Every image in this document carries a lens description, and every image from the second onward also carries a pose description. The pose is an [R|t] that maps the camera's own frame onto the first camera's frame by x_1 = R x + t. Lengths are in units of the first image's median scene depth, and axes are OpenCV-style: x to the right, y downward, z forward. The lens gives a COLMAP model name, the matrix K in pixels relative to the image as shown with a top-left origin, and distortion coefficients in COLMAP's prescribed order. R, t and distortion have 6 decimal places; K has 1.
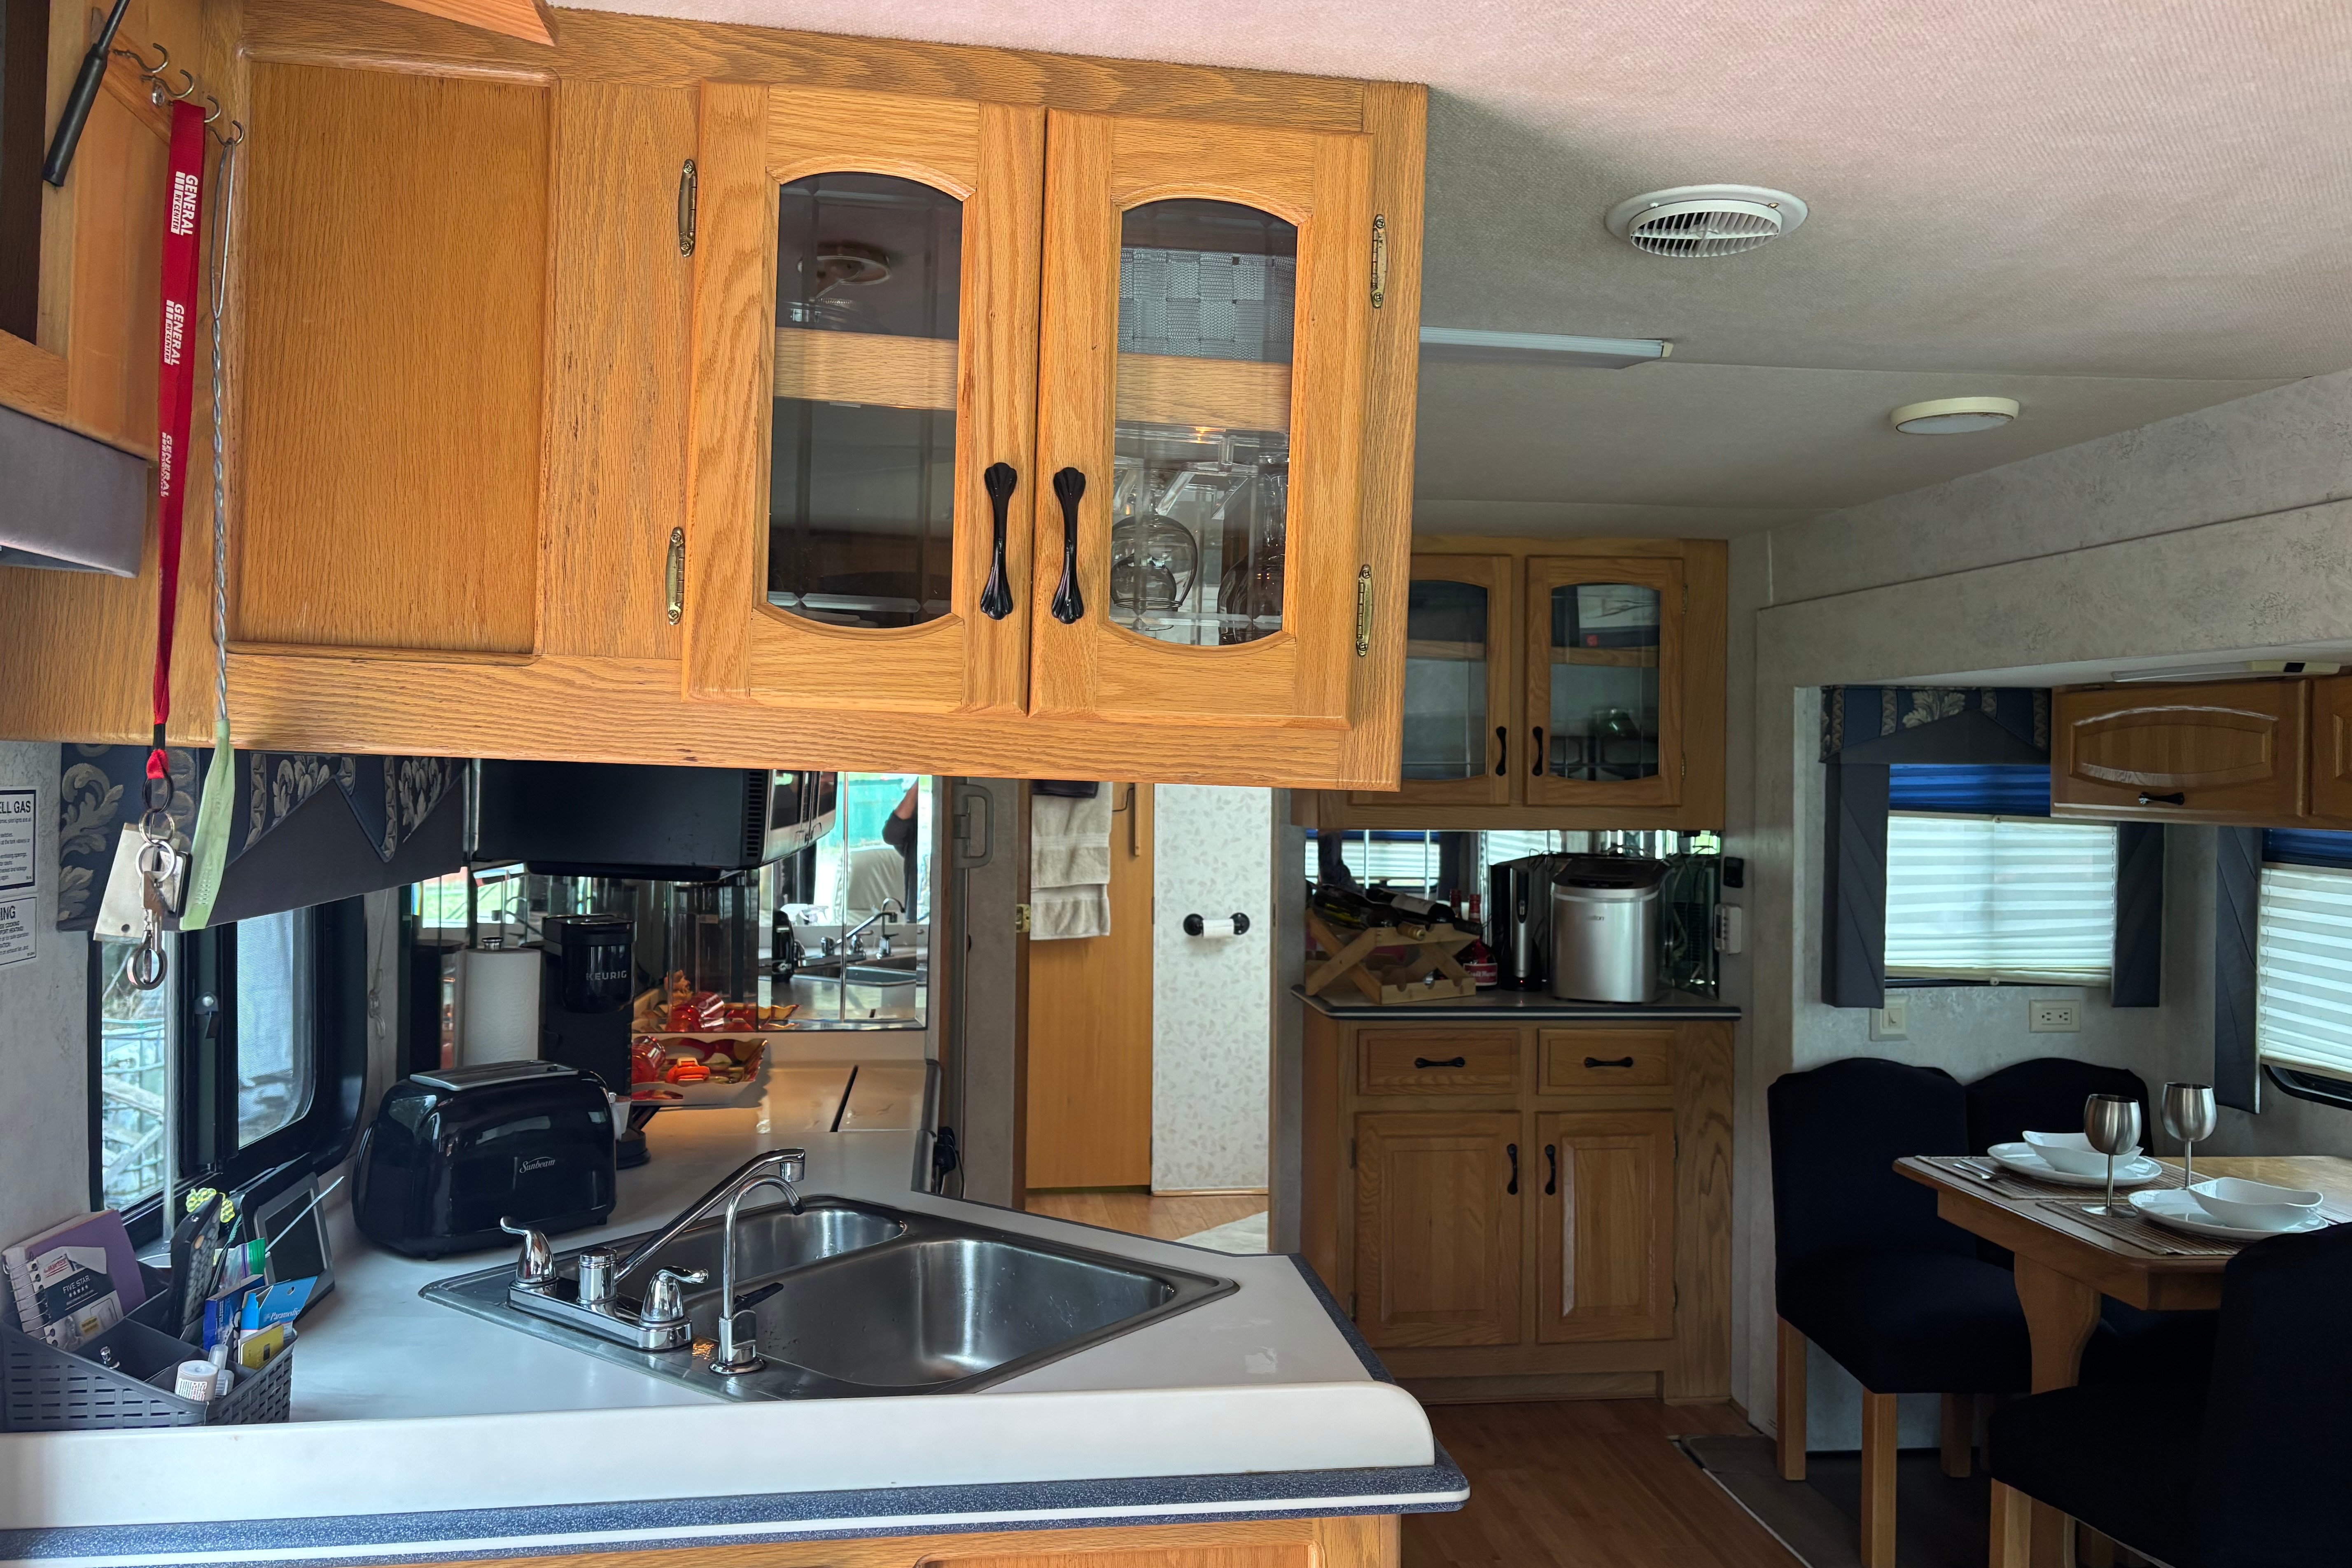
lens RADIAL K [[1772.0, 0, 1161.4], [0, 1772.0, 783.0], [0, 0, 1]] dist [0.052969, -0.051740]
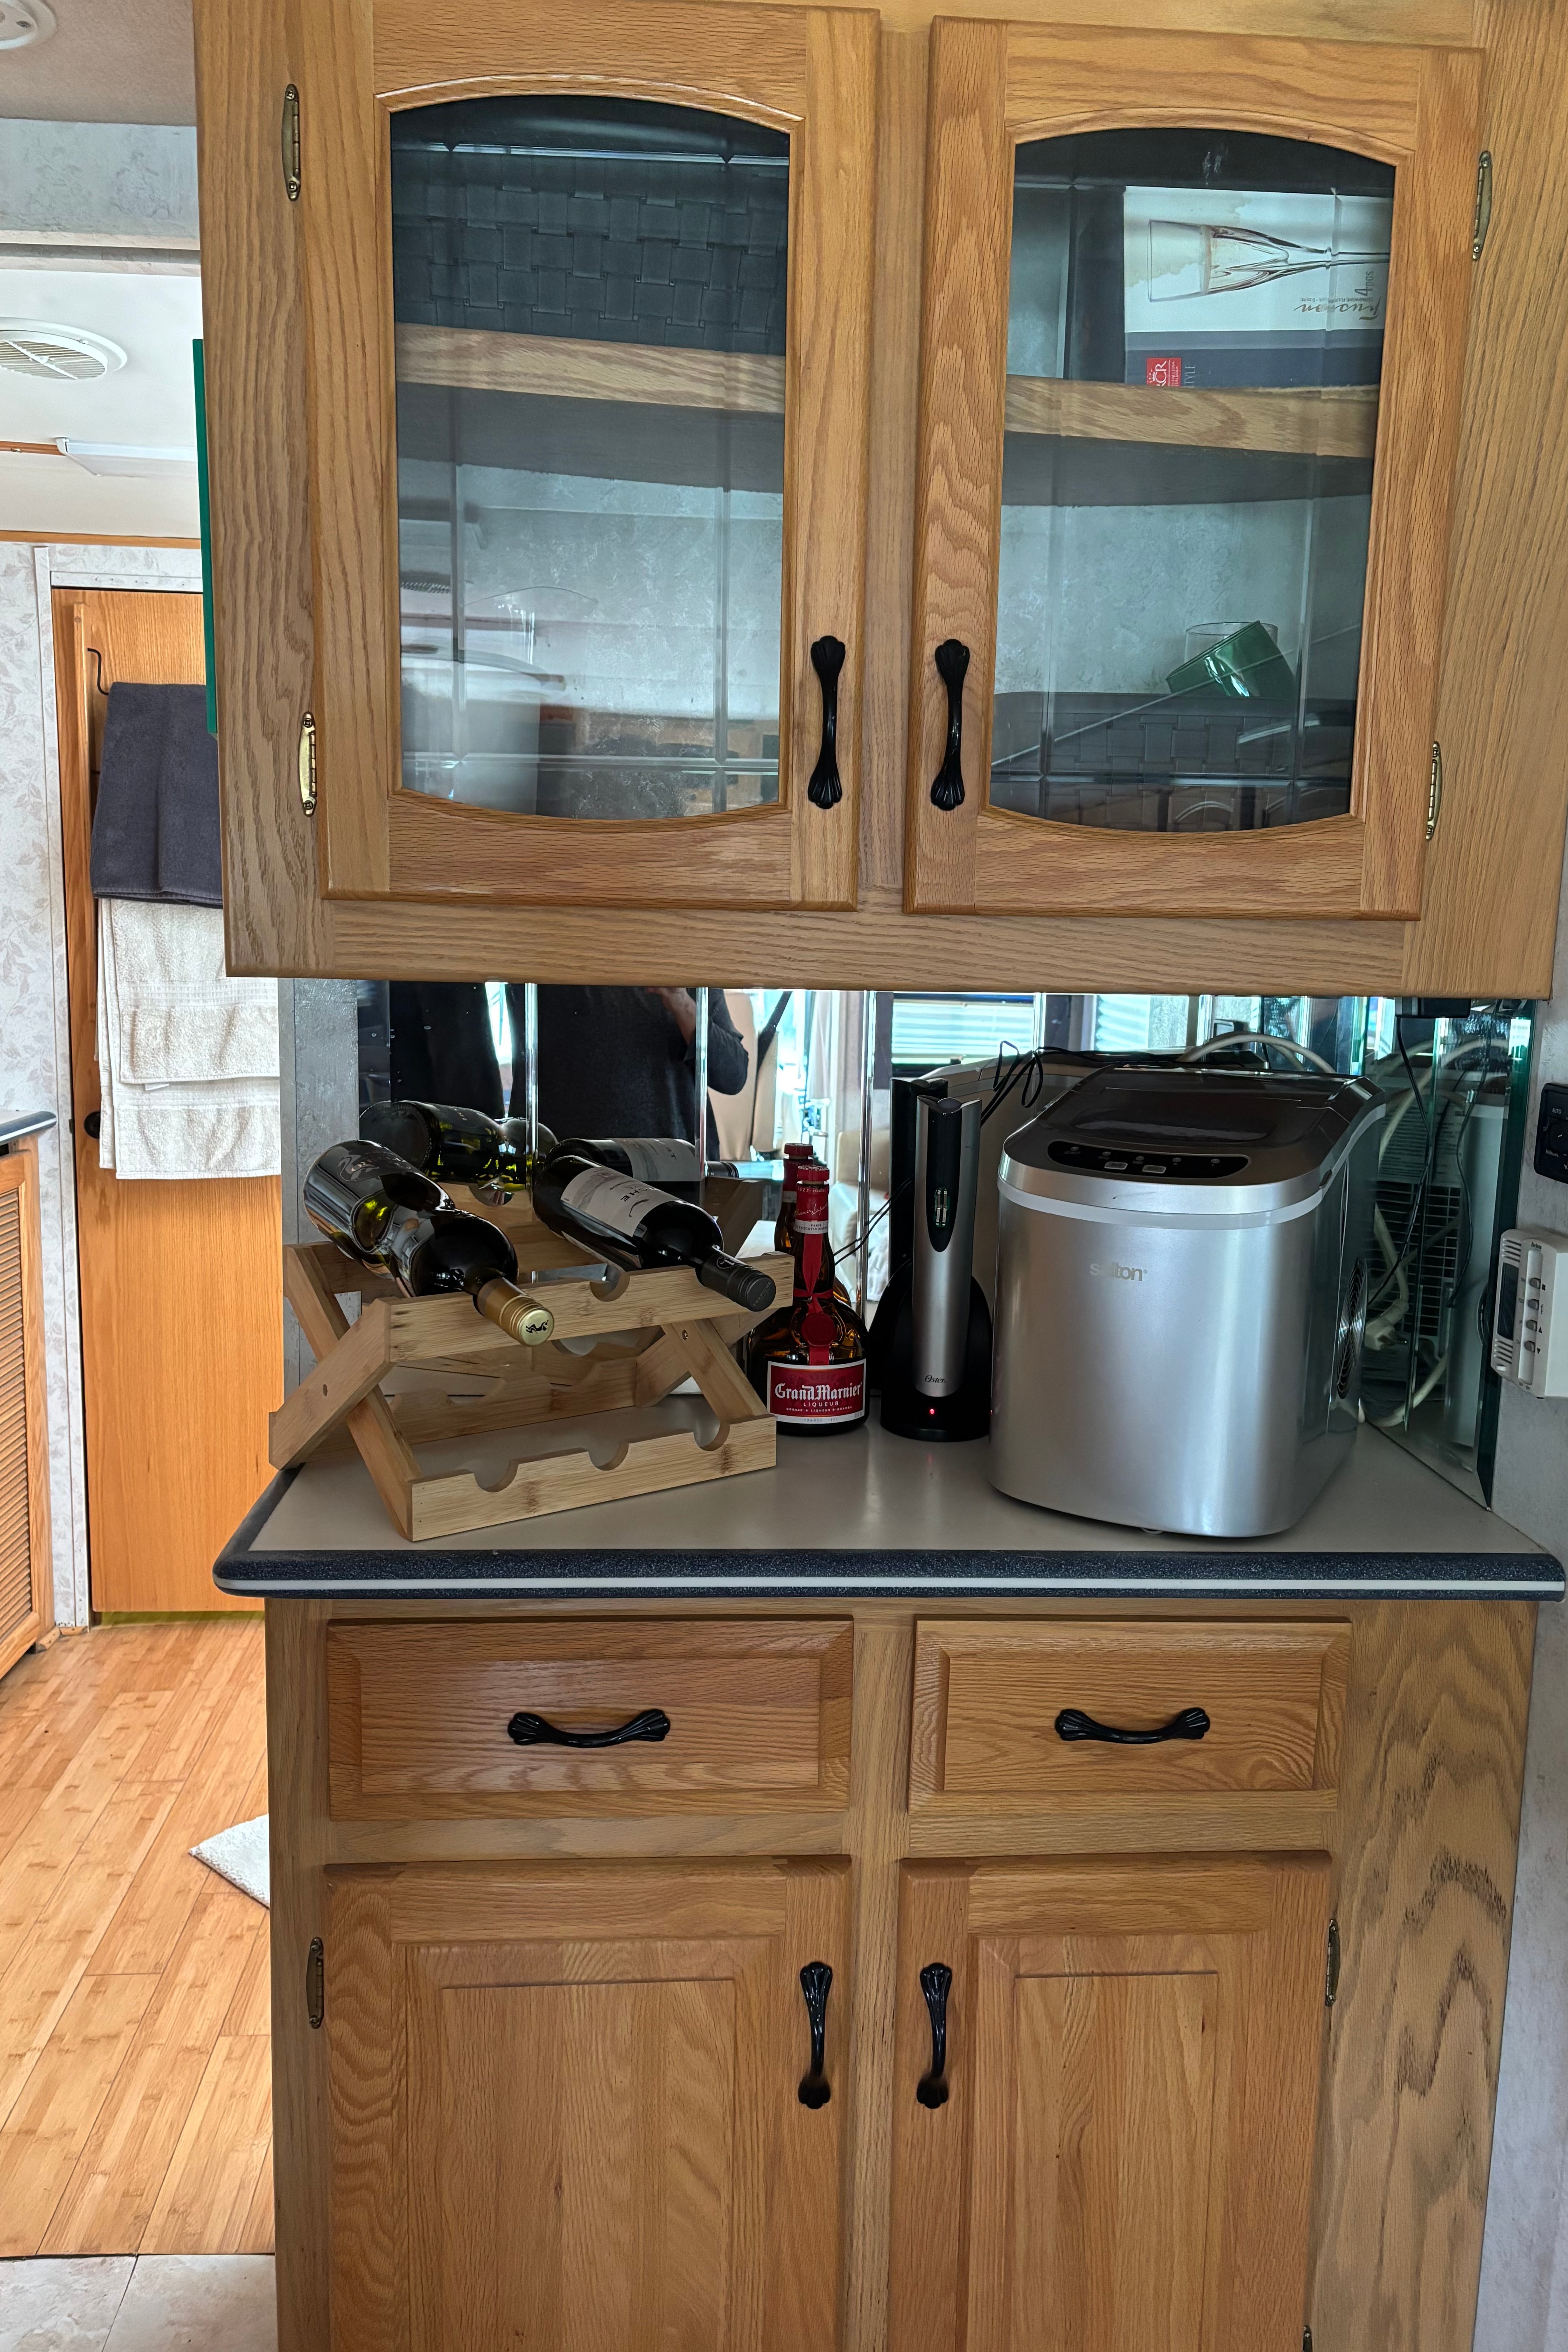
lens RADIAL K [[1772.0, 0, 787.5], [0, 1772.0, 1172.5], [0, 0, 1]] dist [0.052969, -0.051740]
pose [[0.998767, 0.025014, -0.042873, 0.208357], [-0.019131, 0.990997, 0.132511, 0.018333], [0.045801, -0.131527, 0.990254, 0.721610]]
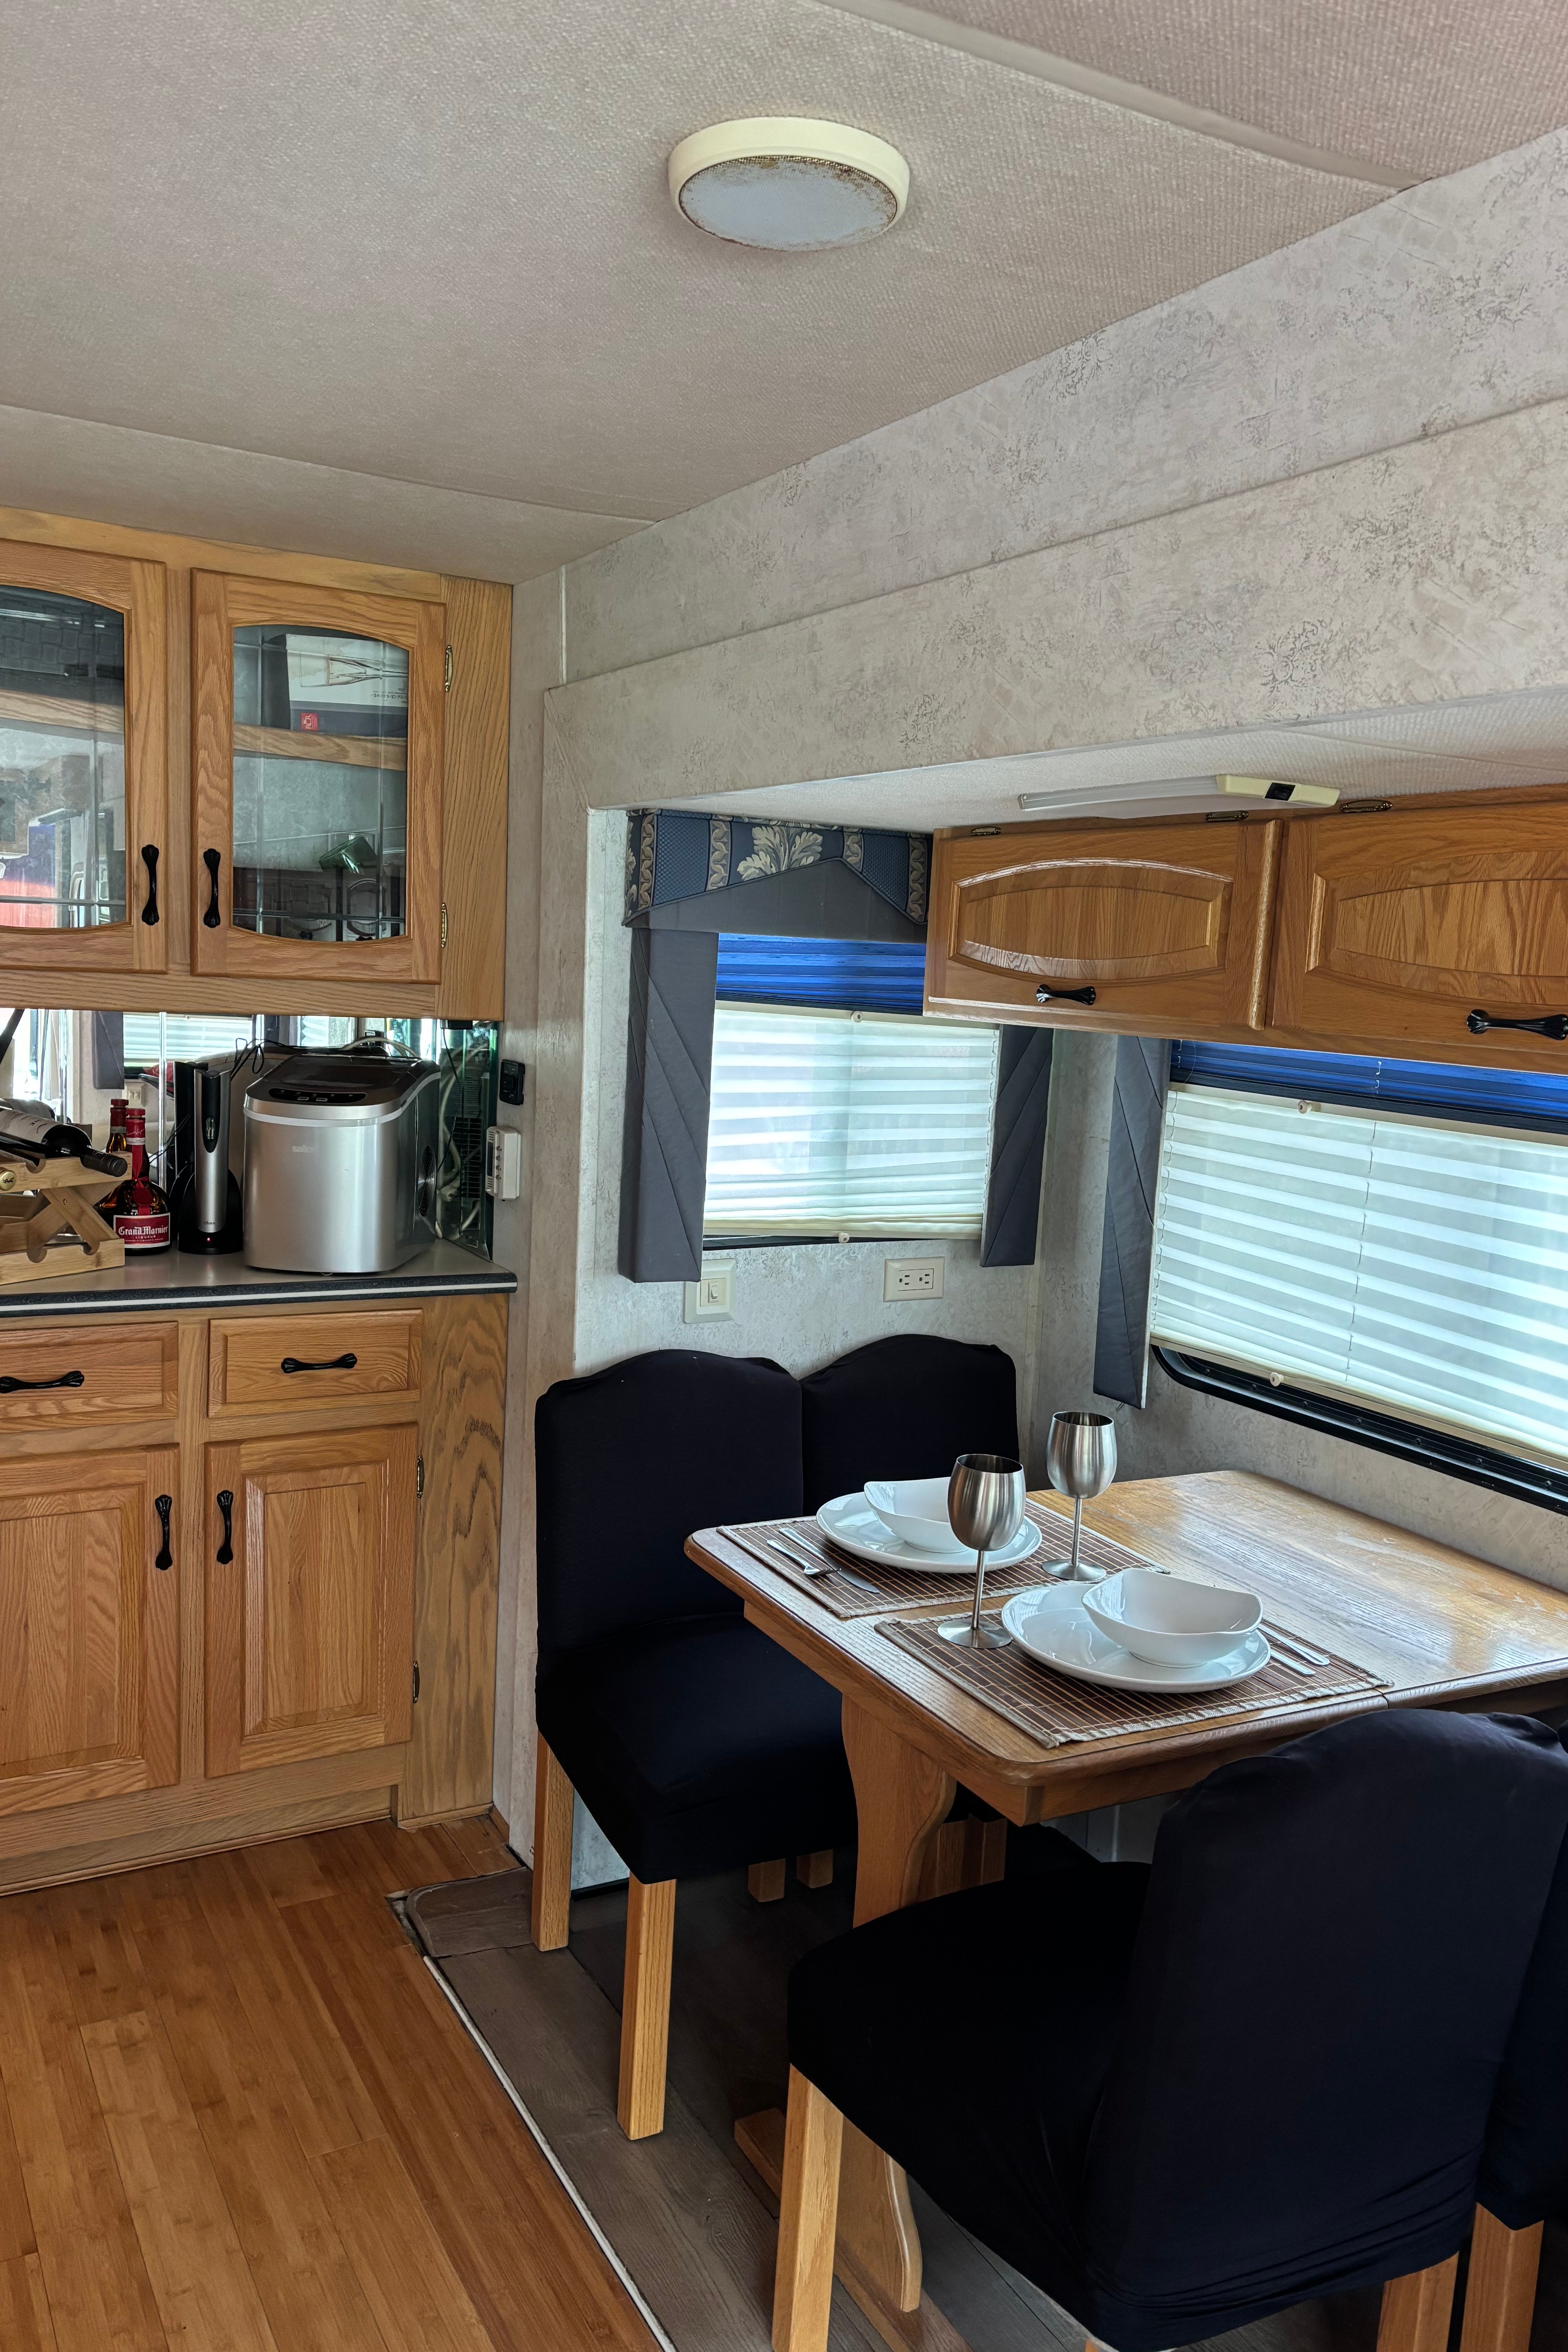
lens RADIAL K [[1772.0, 0, 784.5], [0, 1772.0, 1179.3], [0, 0, 1]] dist [0.052969, -0.051740]
pose [[0.925790, -0.009672, 0.377914, 0.166709], [-0.037654, 0.992342, 0.117640, 0.002514], [-0.376158, -0.123139, 0.918336, 0.340058]]
